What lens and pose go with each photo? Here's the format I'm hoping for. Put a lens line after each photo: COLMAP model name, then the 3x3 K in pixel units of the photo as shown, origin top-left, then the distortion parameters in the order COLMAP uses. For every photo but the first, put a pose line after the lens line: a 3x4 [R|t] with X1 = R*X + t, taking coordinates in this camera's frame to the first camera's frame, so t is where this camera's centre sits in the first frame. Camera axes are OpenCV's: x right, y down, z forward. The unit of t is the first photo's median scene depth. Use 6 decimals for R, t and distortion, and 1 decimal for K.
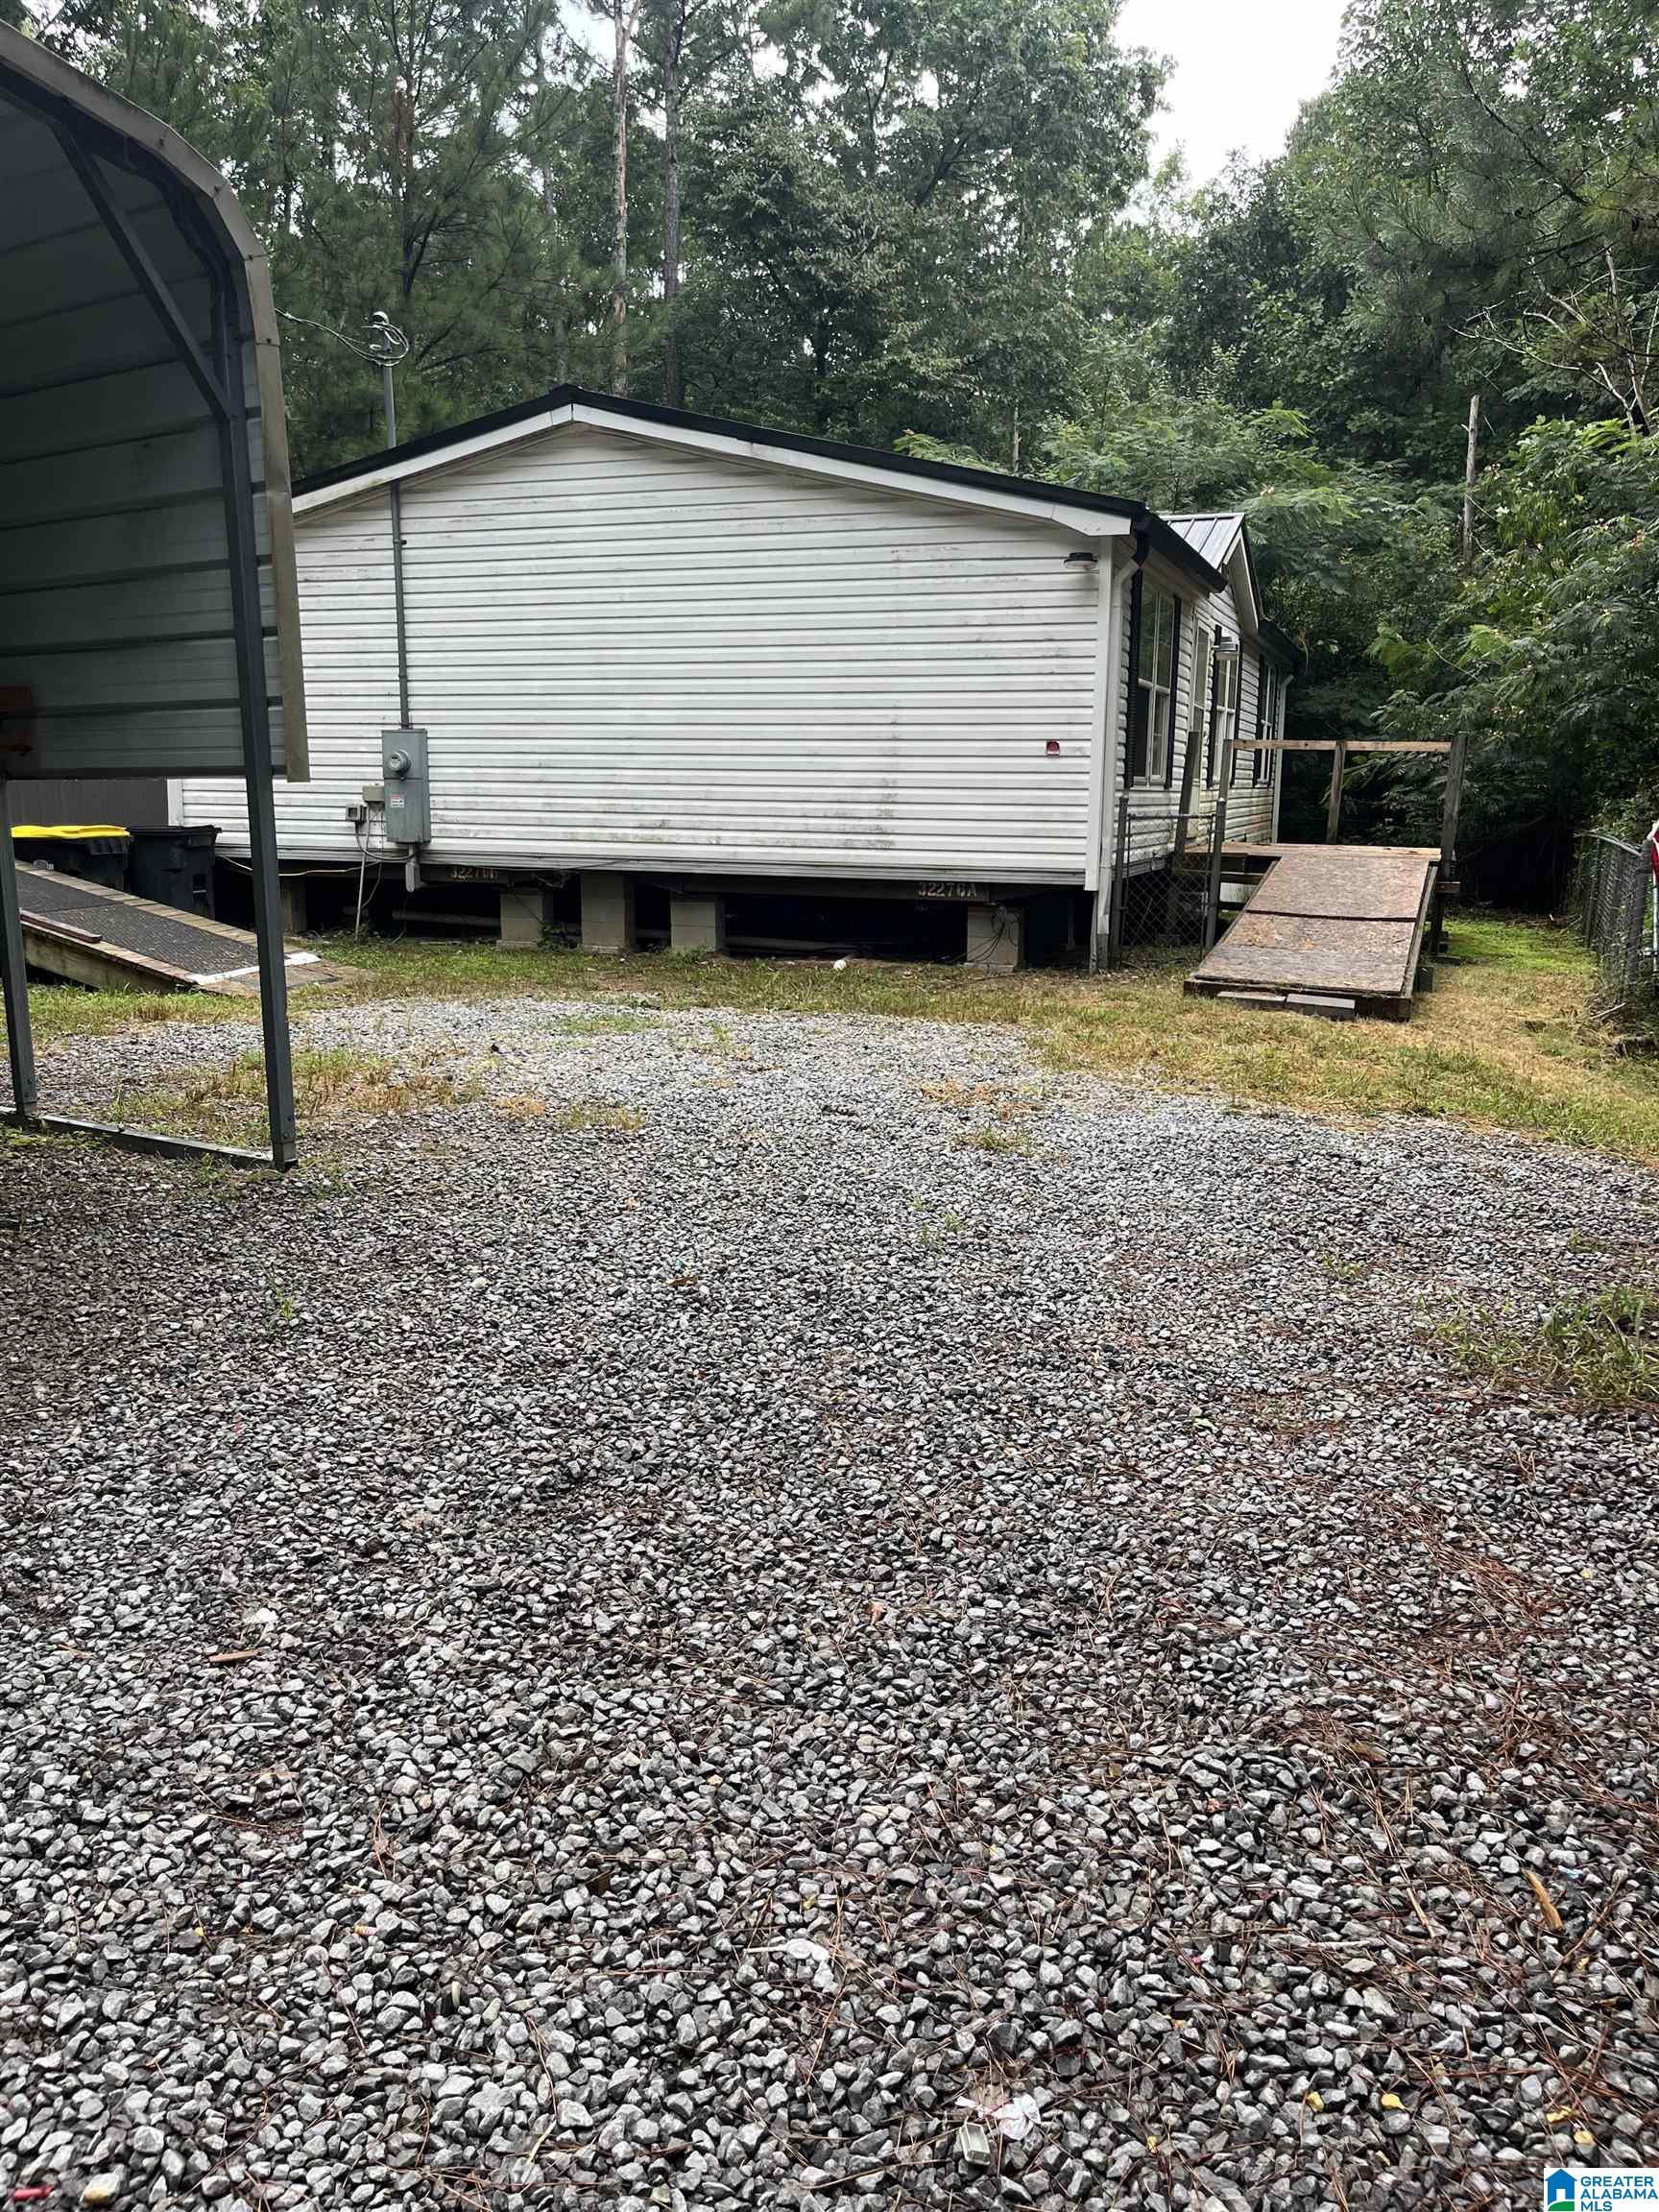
lens RADIAL K [[1657.3, 0, 689.2], [0, 1657.3, 1115.5], [0, 0, 1]] dist [0.069120, -0.124419]
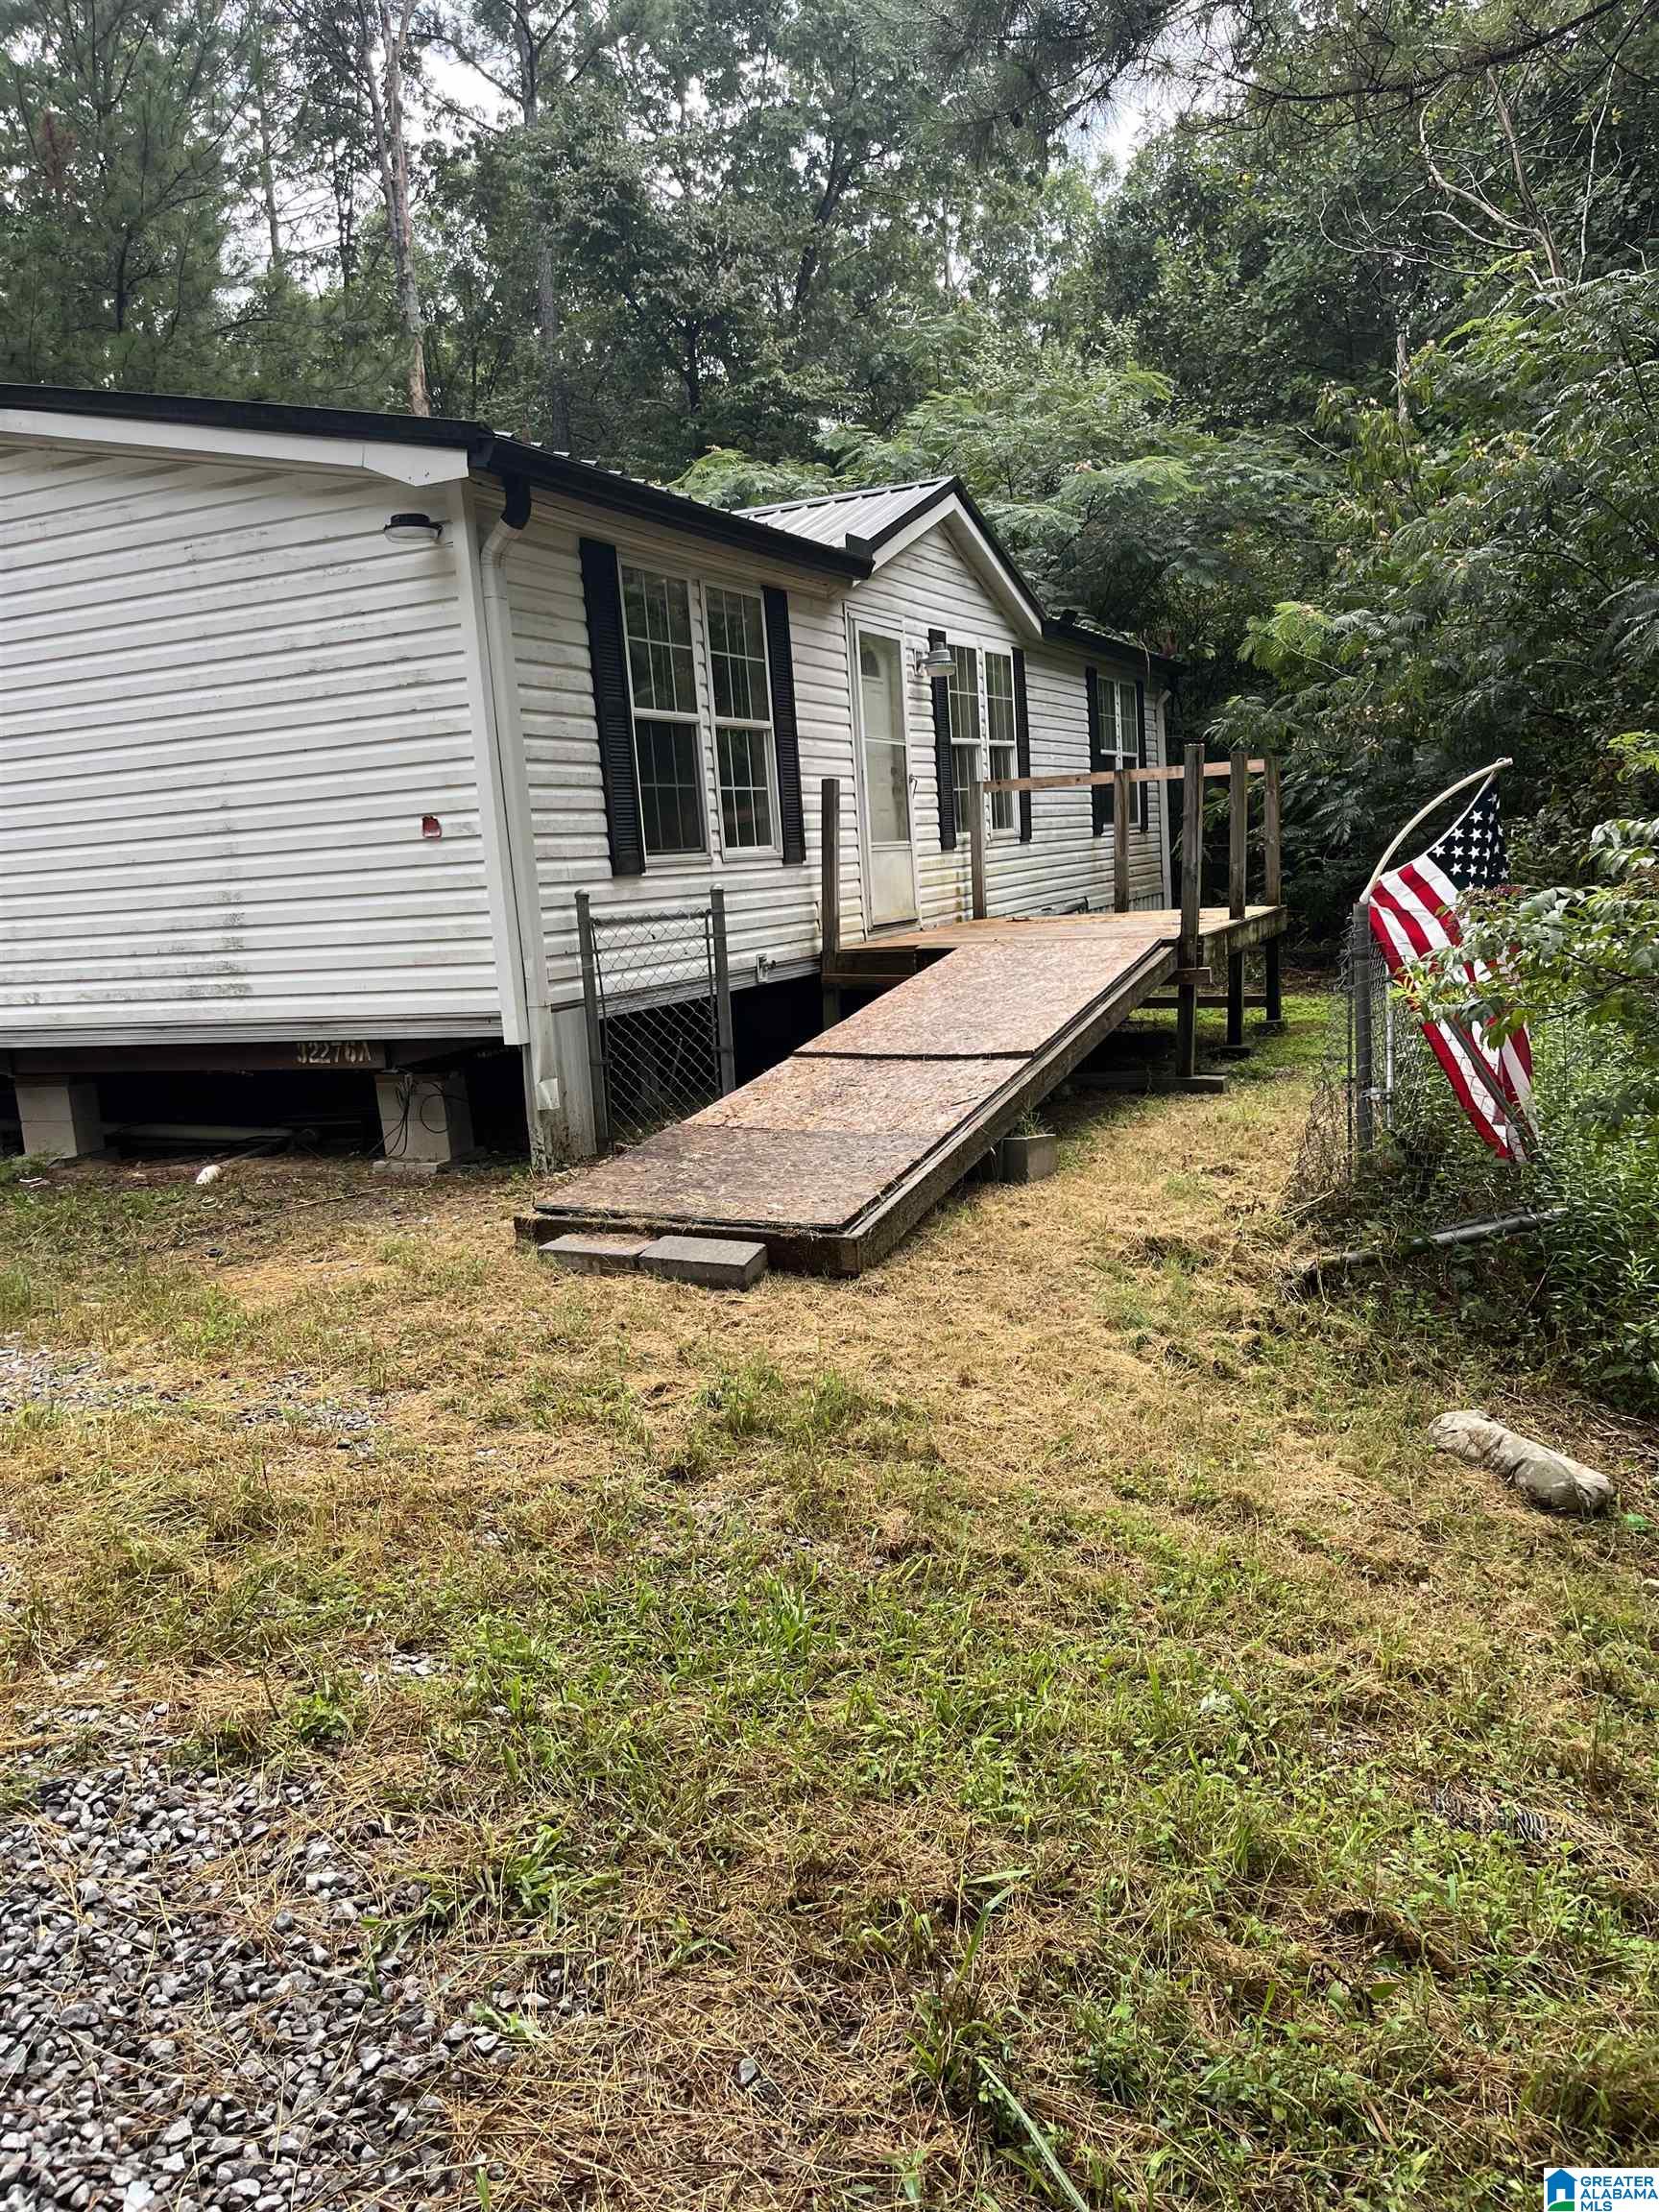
lens RADIAL K [[1657.3, 0, 689.2], [0, 1657.3, 1115.5], [0, 0, 1]] dist [0.069120, -0.124419]
pose [[0.994136, -0.071513, -0.081117, 0.344019], [0.067691, 0.996506, -0.048930, -0.070569], [0.084333, 0.043152, 0.995503, 0.367489]]
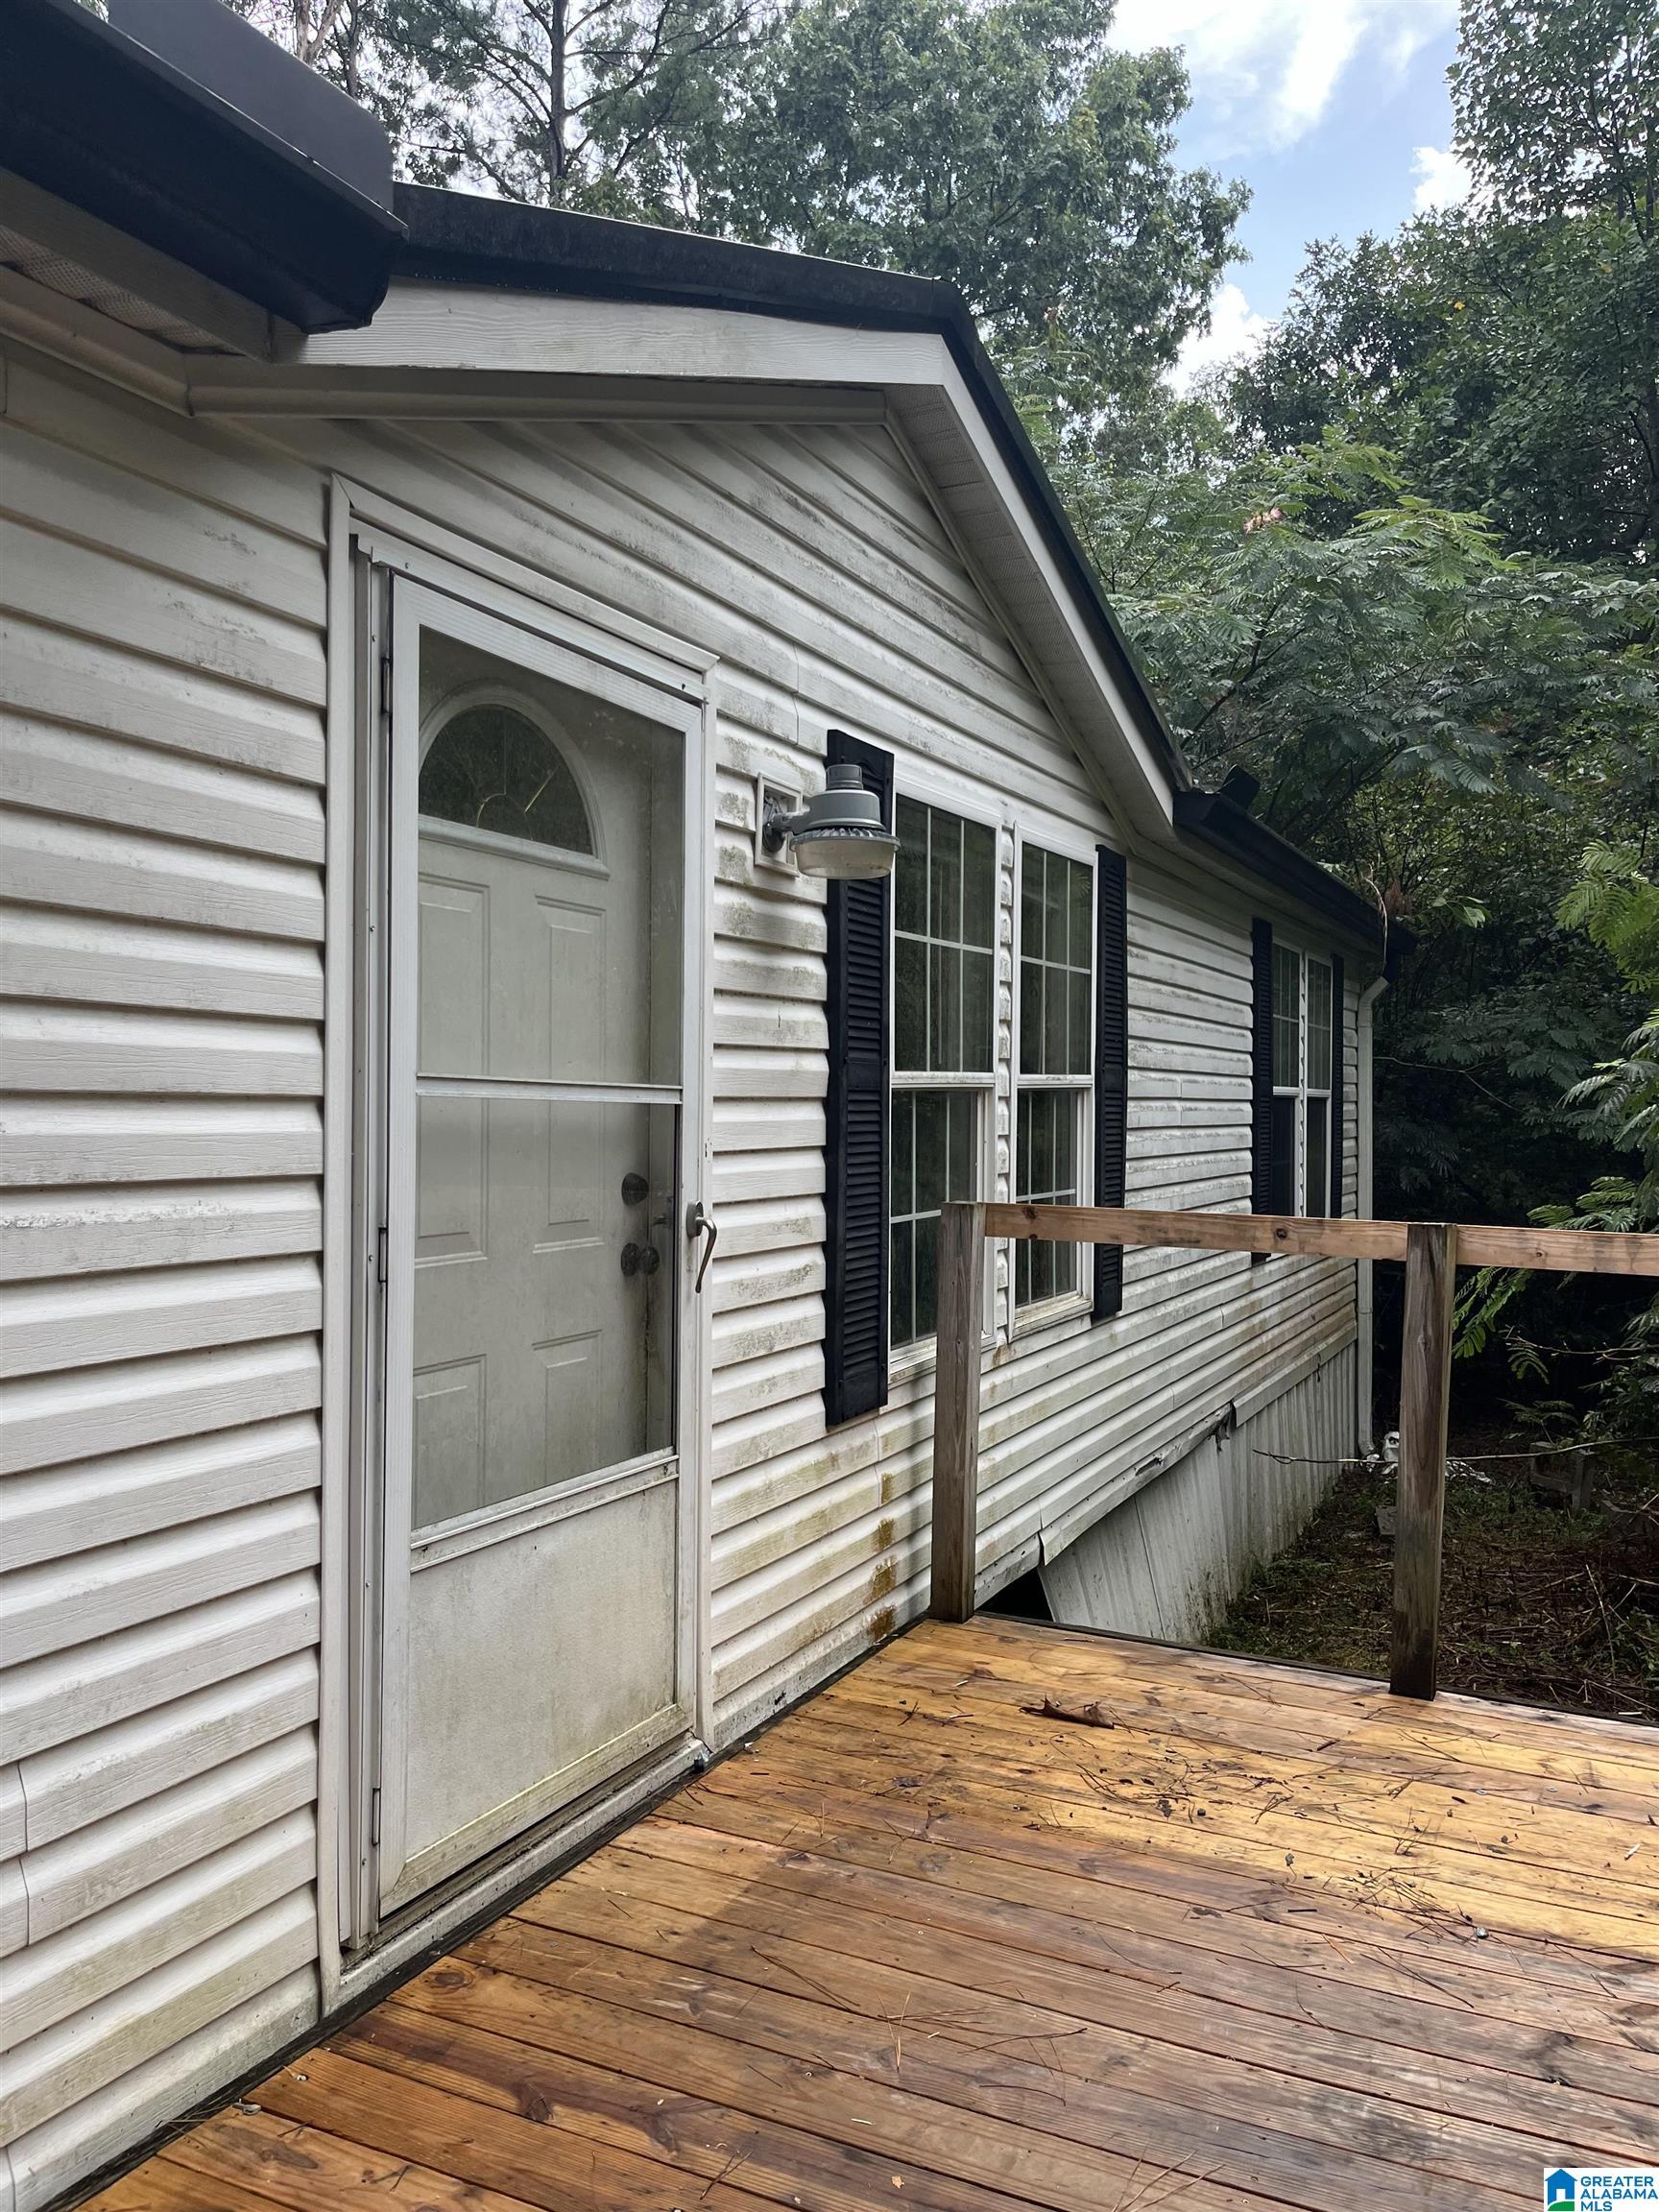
lens RADIAL K [[1657.3, 0, 689.2], [0, 1657.3, 1115.5], [0, 0, 1]] dist [0.069120, -0.124419]
pose [[0.992857, 0.003276, -0.119262, 0.435614], [-0.025893, 0.981714, -0.188594, -0.264942], [0.116463, 0.190335, 0.974787, 1.049874]]
